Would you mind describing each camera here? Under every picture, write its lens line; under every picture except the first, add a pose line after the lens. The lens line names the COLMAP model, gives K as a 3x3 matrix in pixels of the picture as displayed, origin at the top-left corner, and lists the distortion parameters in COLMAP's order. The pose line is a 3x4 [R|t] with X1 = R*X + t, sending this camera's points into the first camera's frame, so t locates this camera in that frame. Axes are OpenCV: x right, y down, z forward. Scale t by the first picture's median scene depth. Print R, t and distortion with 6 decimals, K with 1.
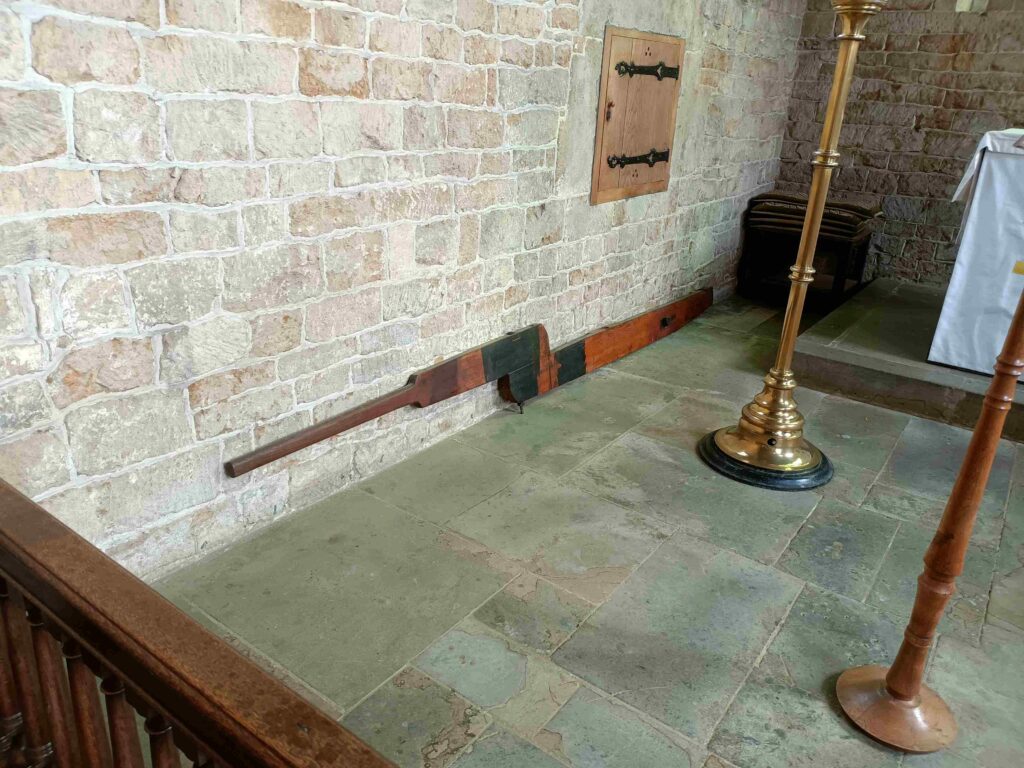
lens RADIAL K [[760.4, 0, 511.0], [0, 760.4, 380.5], [0, 0, 1]] dist [0.029983, -0.023087]
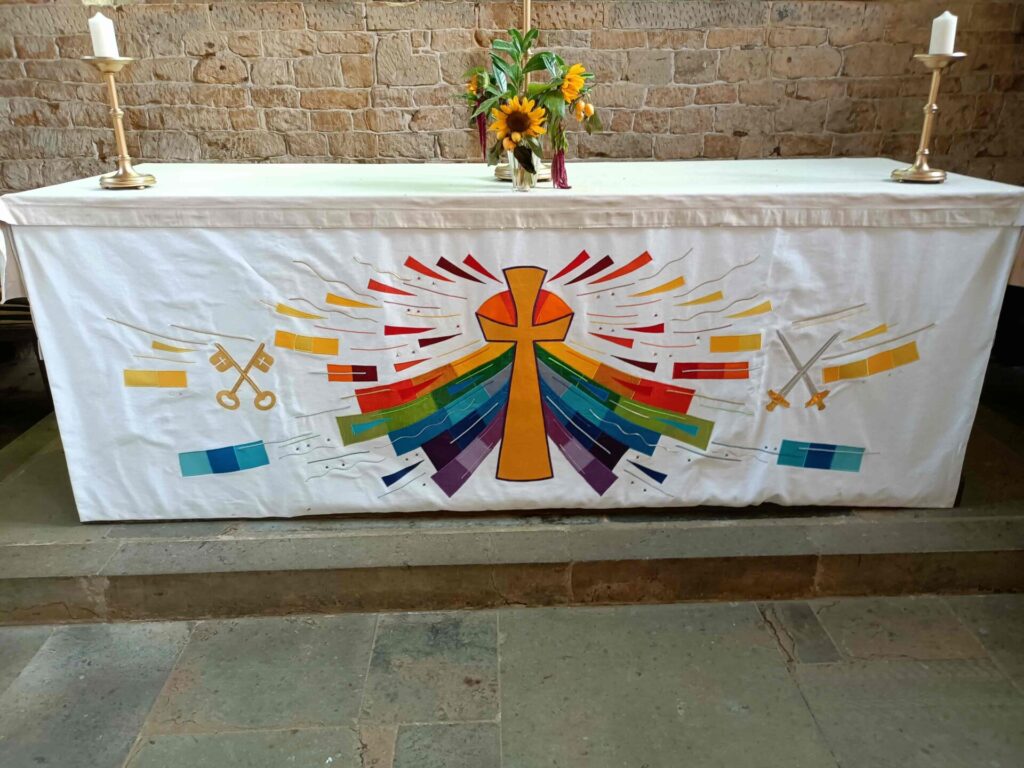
lens RADIAL K [[760.4, 0, 513.1], [0, 760.4, 385.4], [0, 0, 1]] dist [0.029983, -0.023087]
pose [[0.780662, -0.282713, 0.557351, 0.377508], [0.272959, 0.956511, 0.102860, -0.081751], [-0.562192, 0.071835, 0.823881, 0.159946]]
